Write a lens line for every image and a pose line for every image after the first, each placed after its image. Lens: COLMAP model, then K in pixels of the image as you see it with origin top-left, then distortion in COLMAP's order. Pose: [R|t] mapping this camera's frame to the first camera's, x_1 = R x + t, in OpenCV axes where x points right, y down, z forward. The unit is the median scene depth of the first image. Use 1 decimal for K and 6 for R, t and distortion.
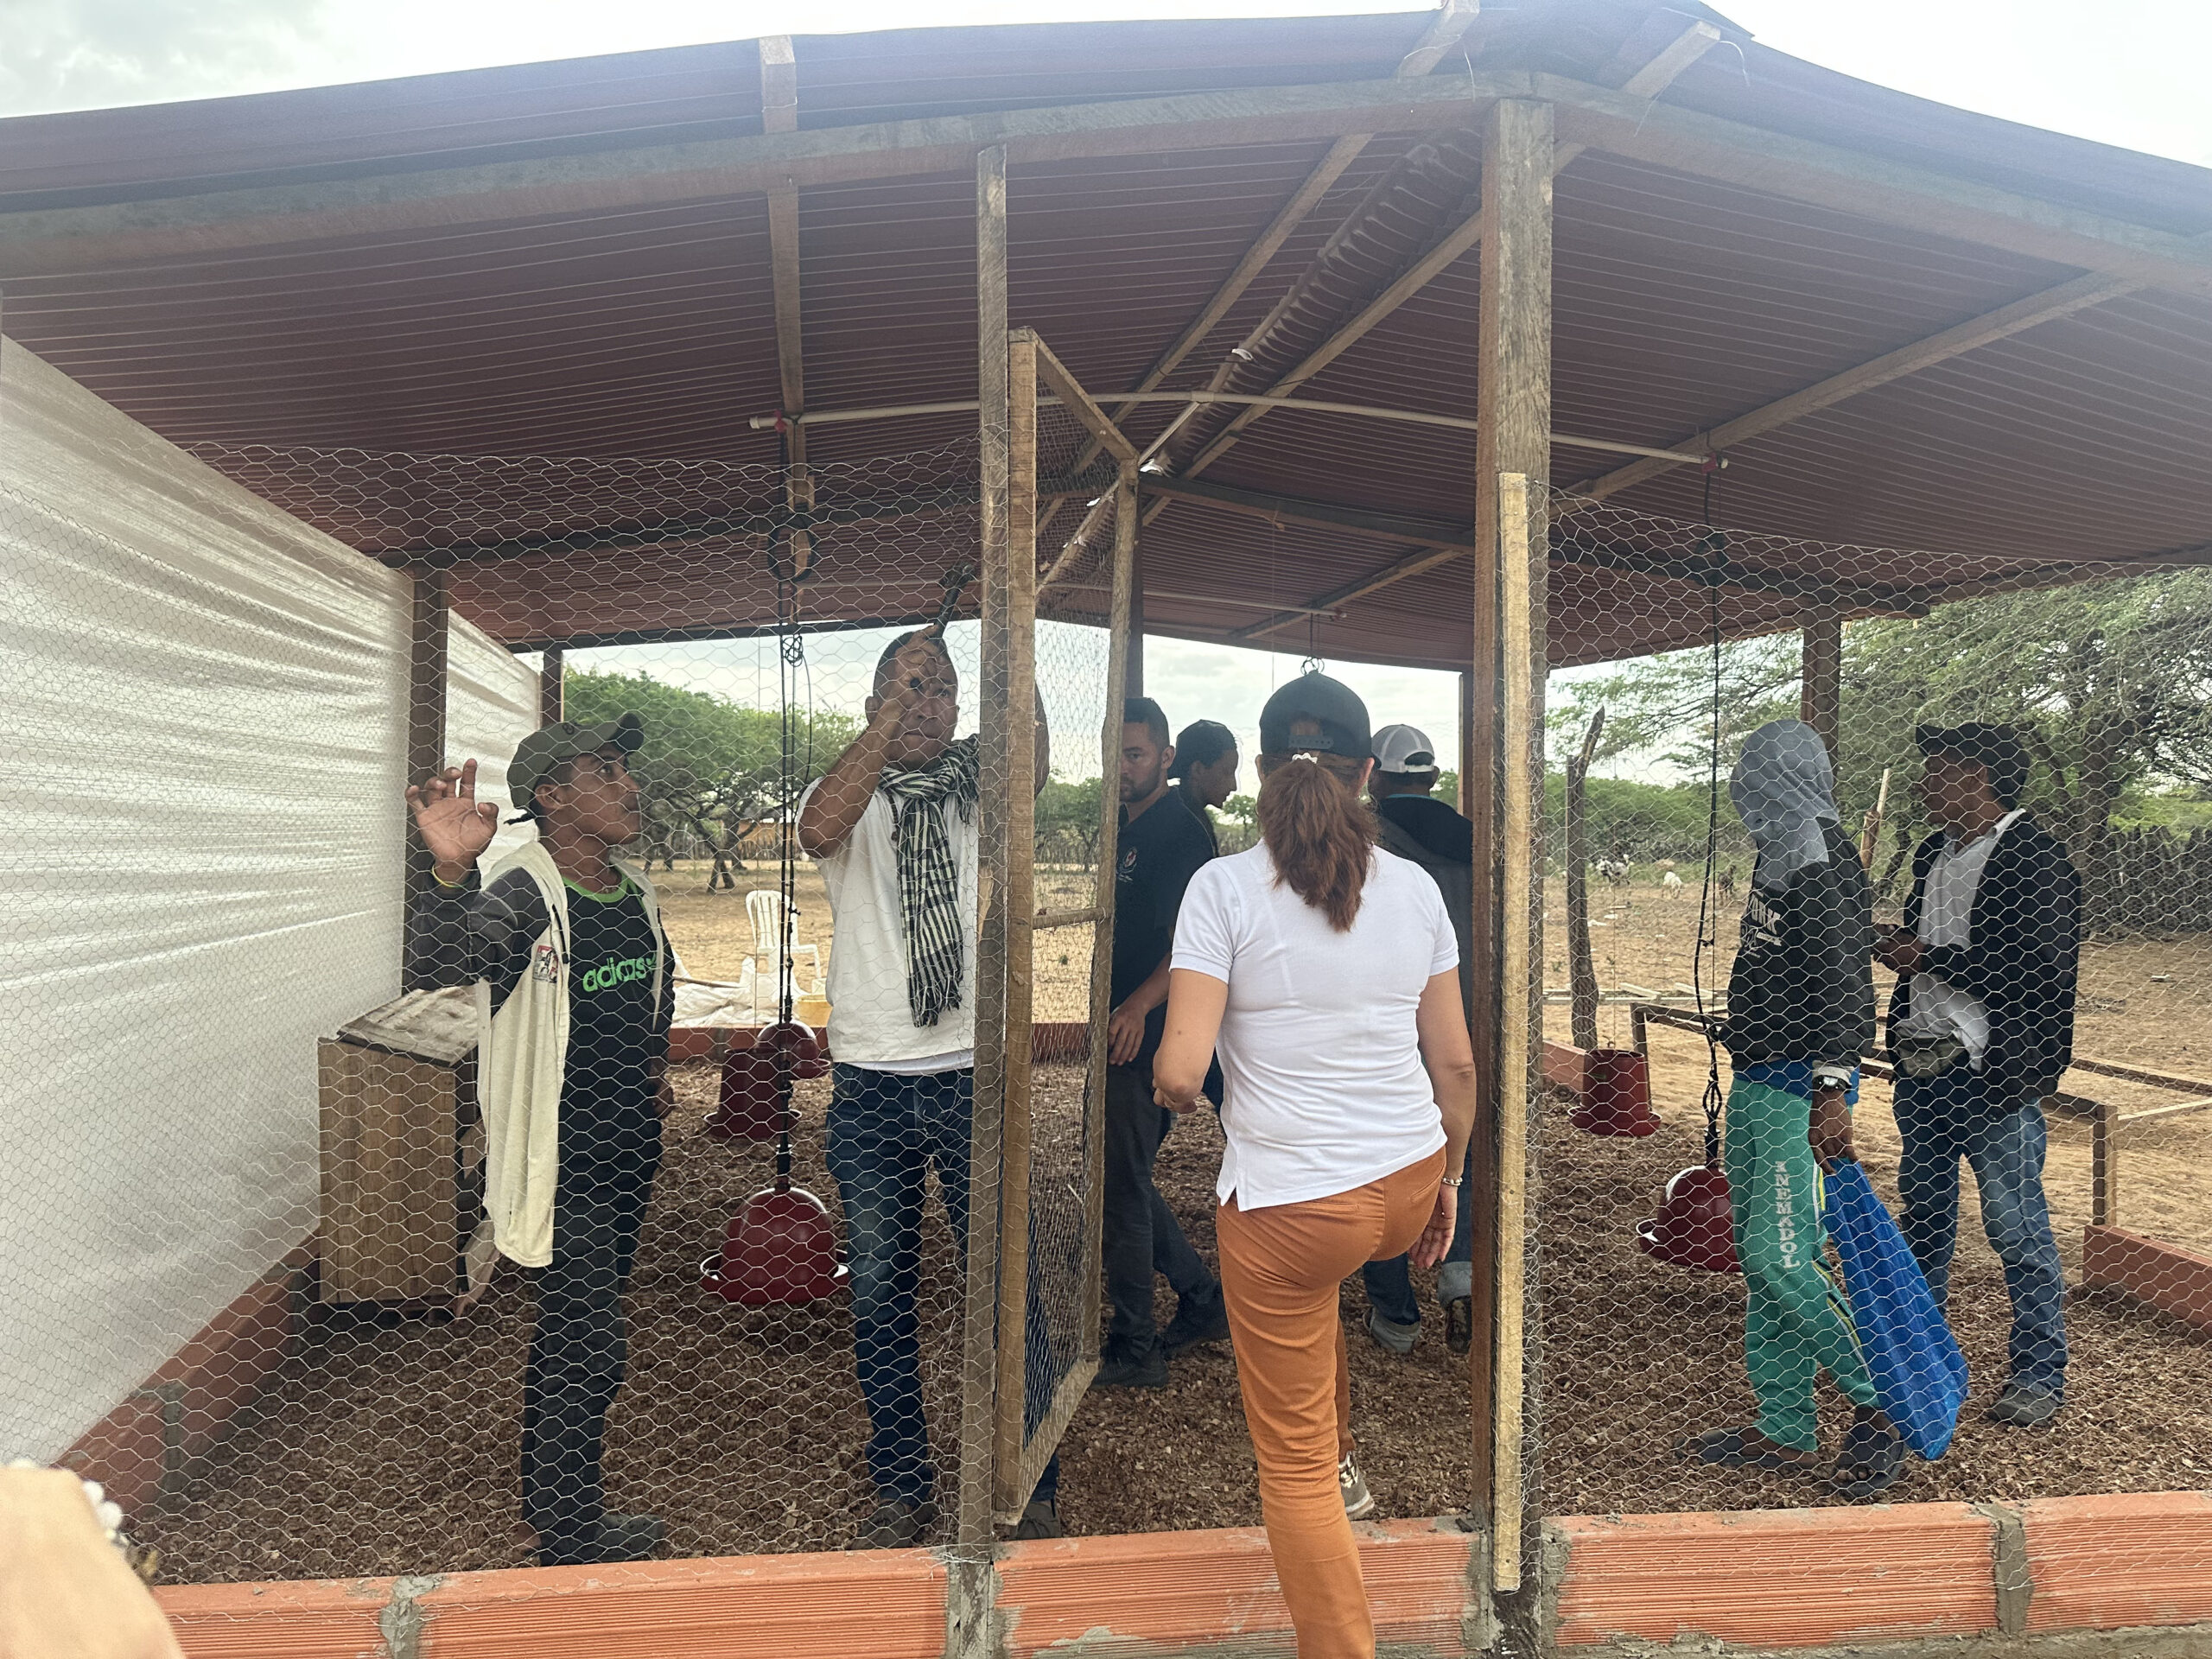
lens RADIAL K [[1557.5, 0, 1109.0], [0, 1557.5, 839.1], [0, 0, 1]] dist [0.068183, -0.081800]
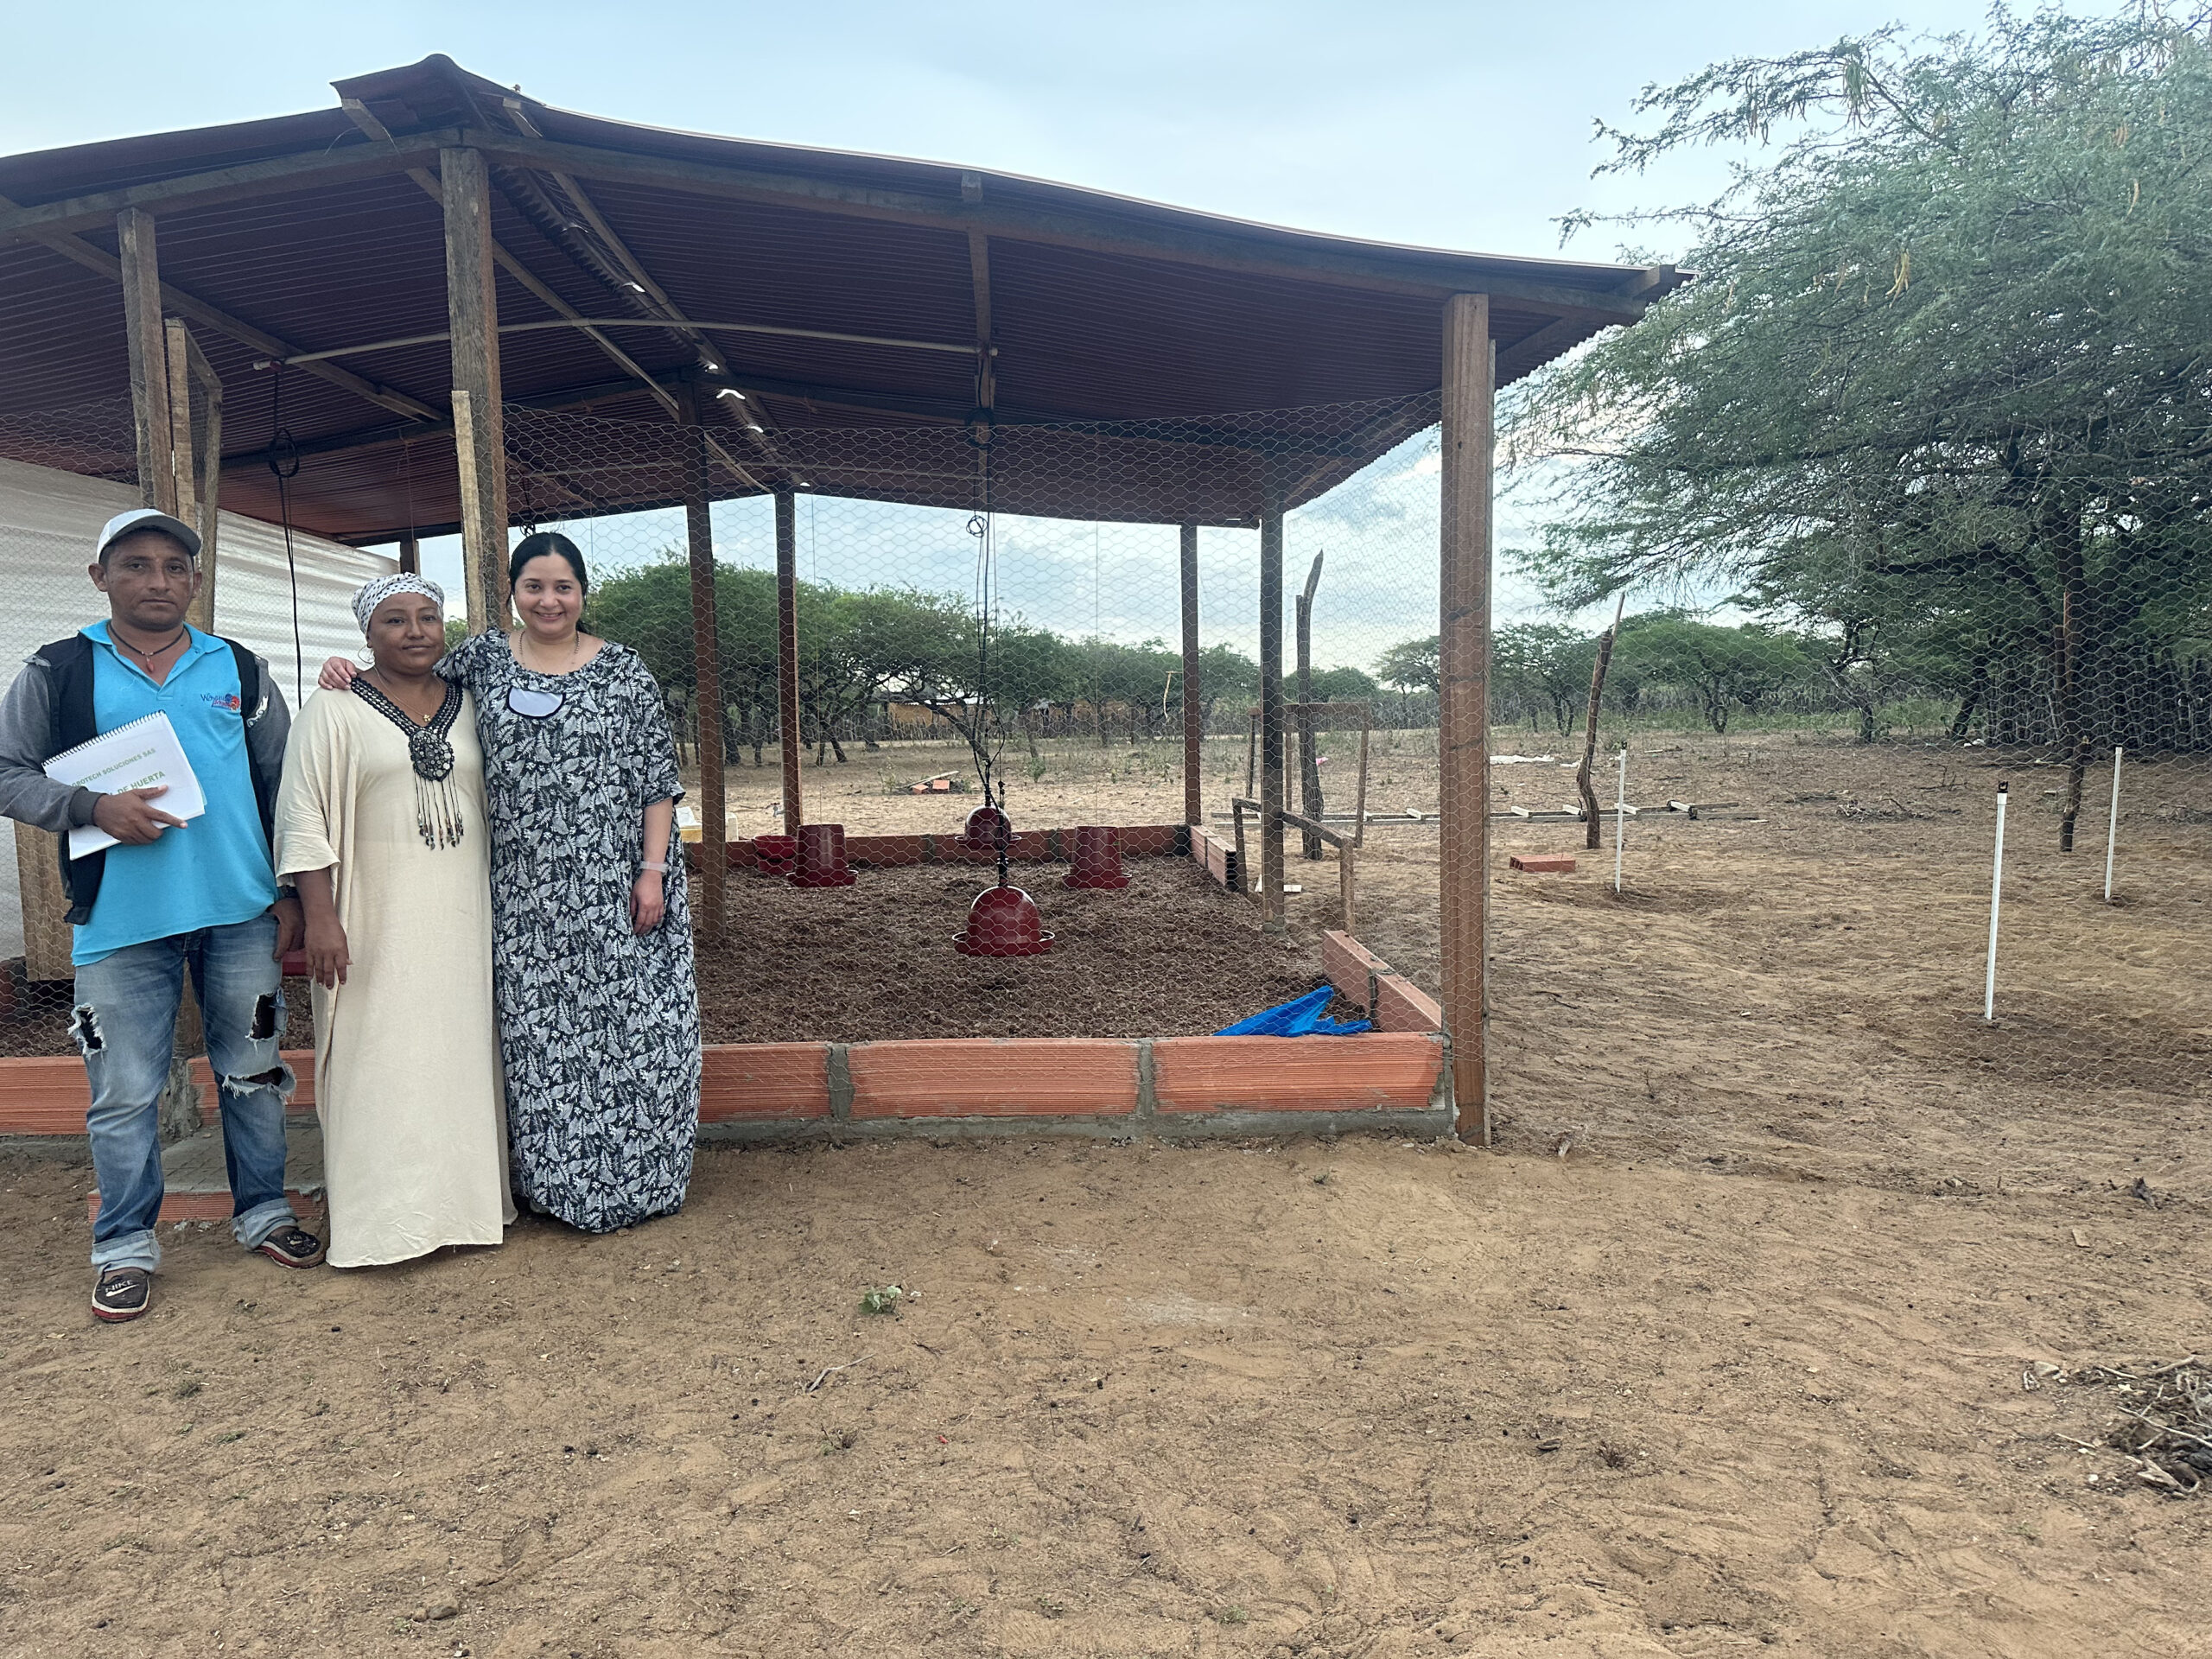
lens RADIAL K [[1557.5, 0, 1109.0], [0, 1557.5, 839.1], [0, 0, 1]] dist [0.068183, -0.081800]
pose [[0.990386, -0.022345, -0.136517, 1.105107], [0.032861, 0.996622, 0.075266, 0.119160], [0.134374, -0.079028, 0.987774, -0.517619]]
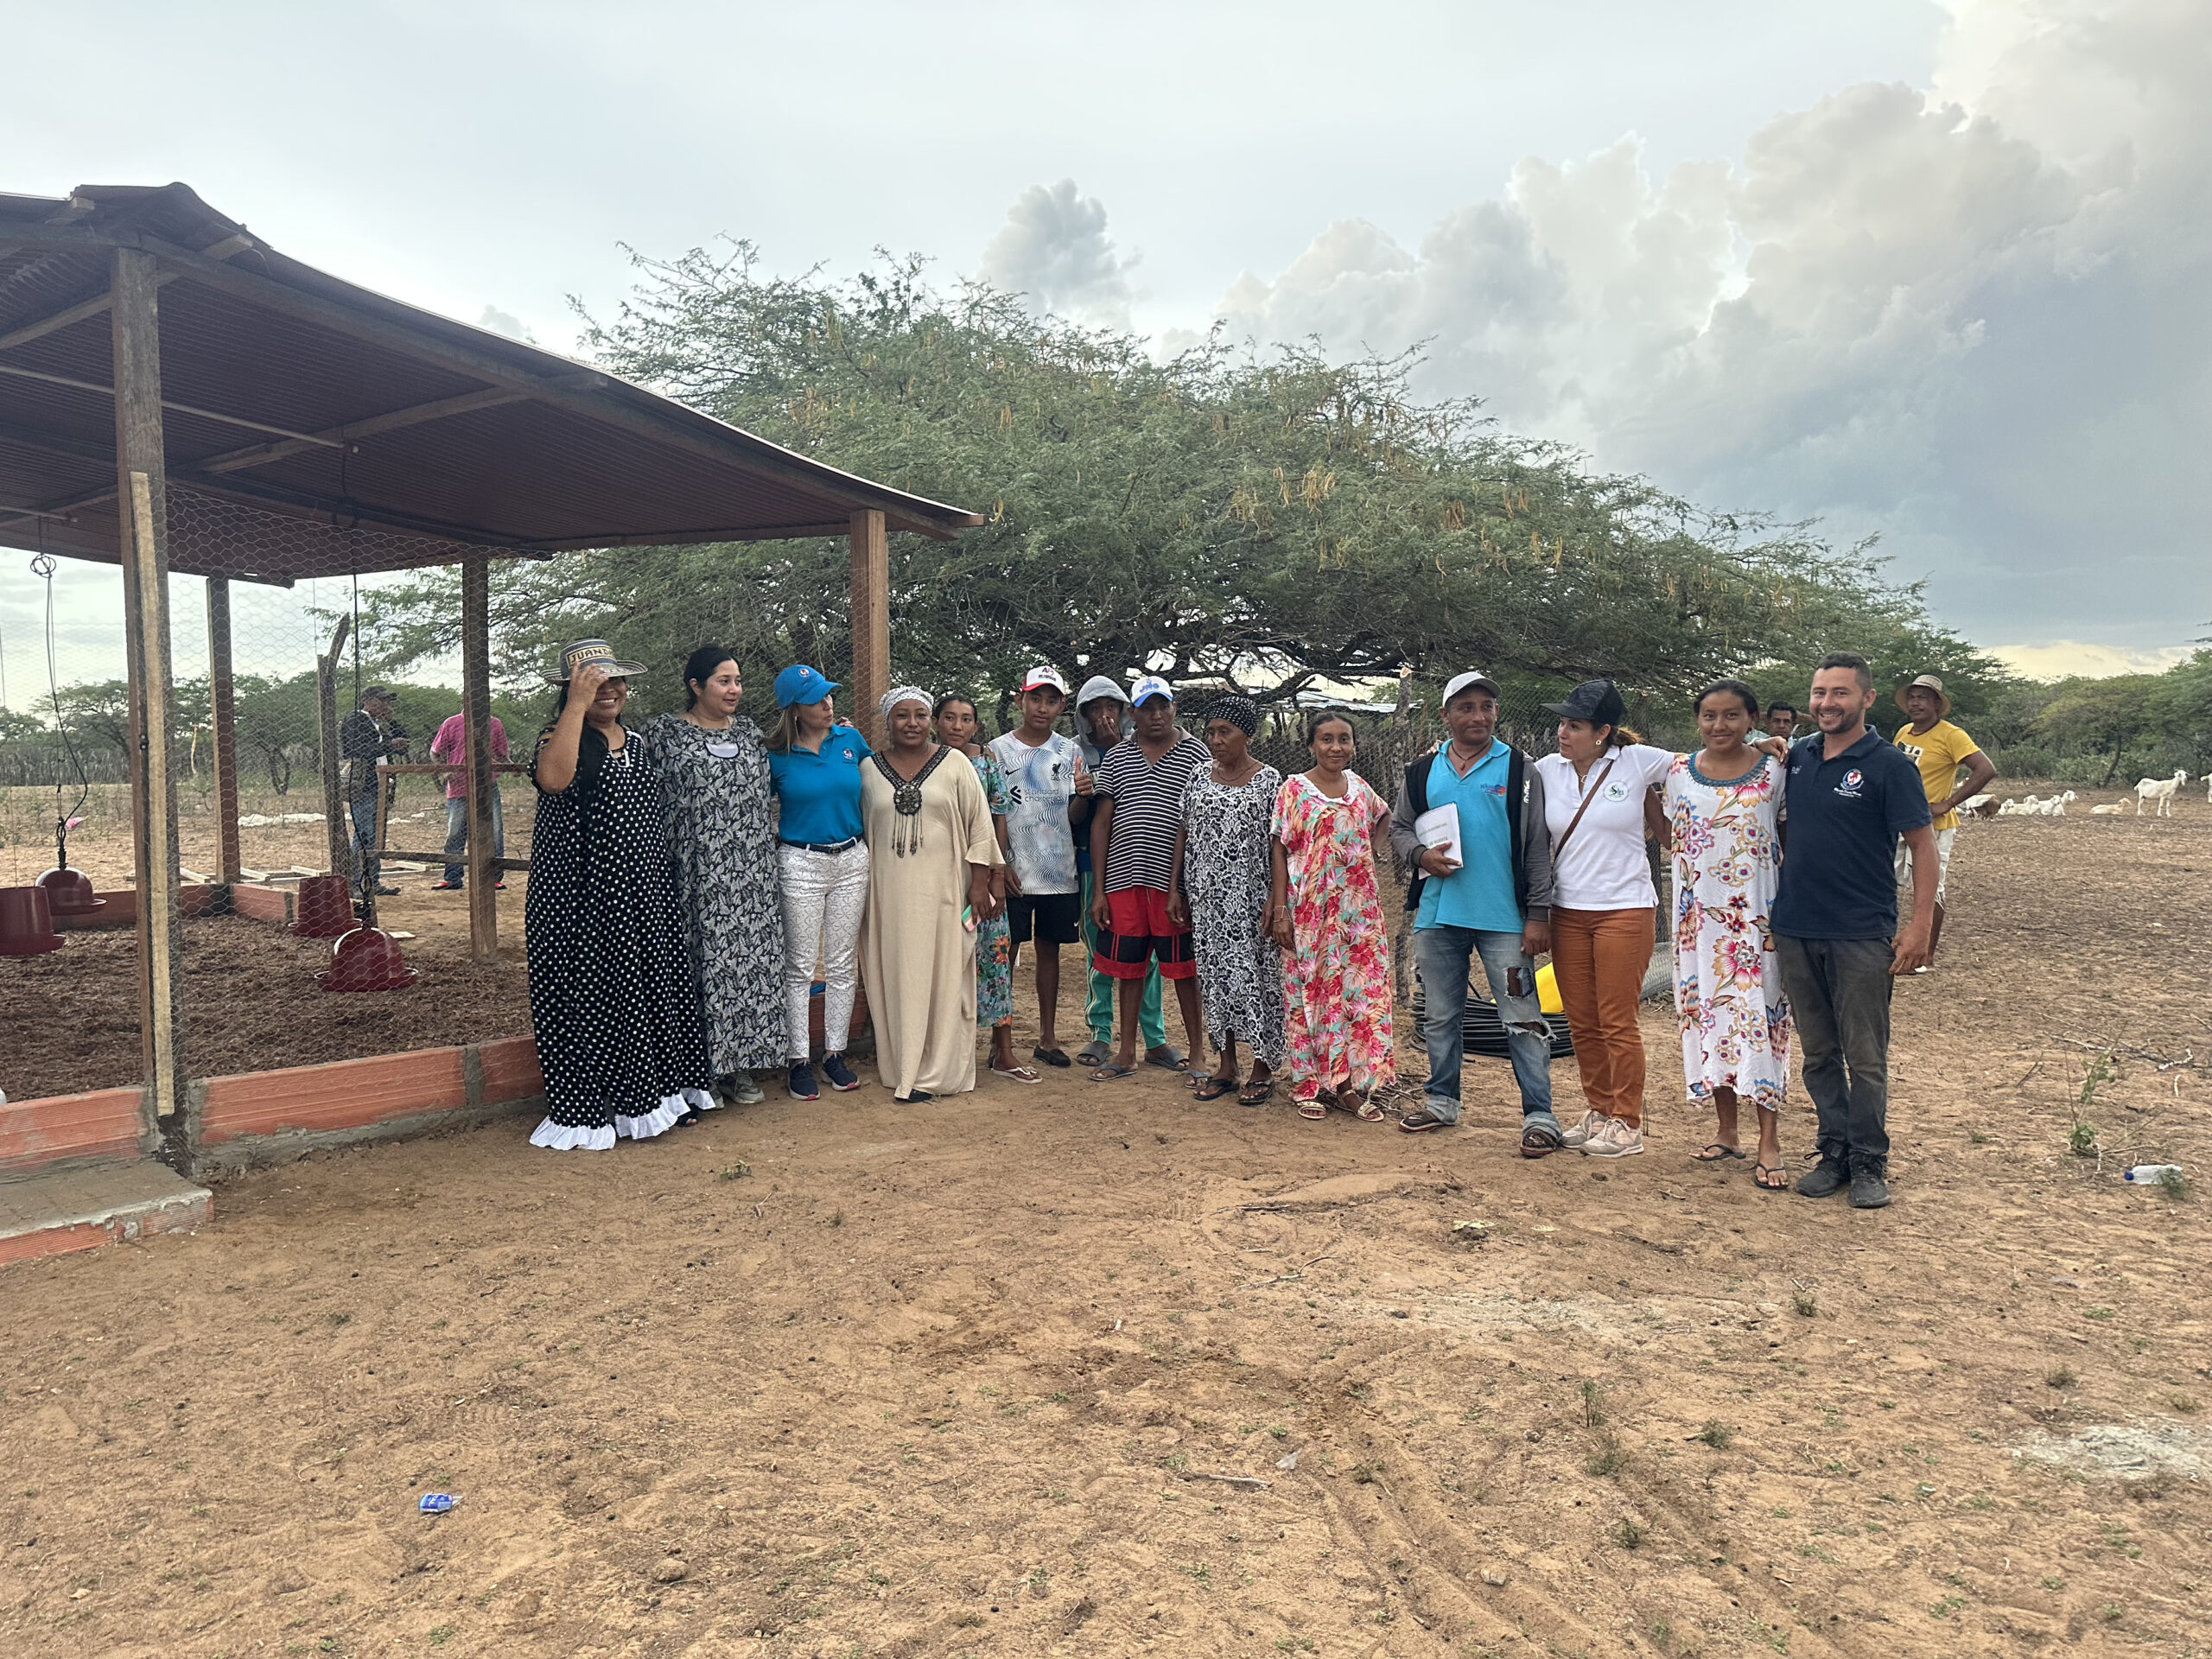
lens RADIAL K [[1557.5, 0, 1109.0], [0, 1557.5, 839.1], [0, 0, 1]] dist [0.068183, -0.081800]
pose [[0.762320, -0.051840, 0.645120, -0.065708], [0.016089, 0.997997, 0.061184, 0.075126], [-0.647000, -0.036263, 0.761627, -0.990635]]
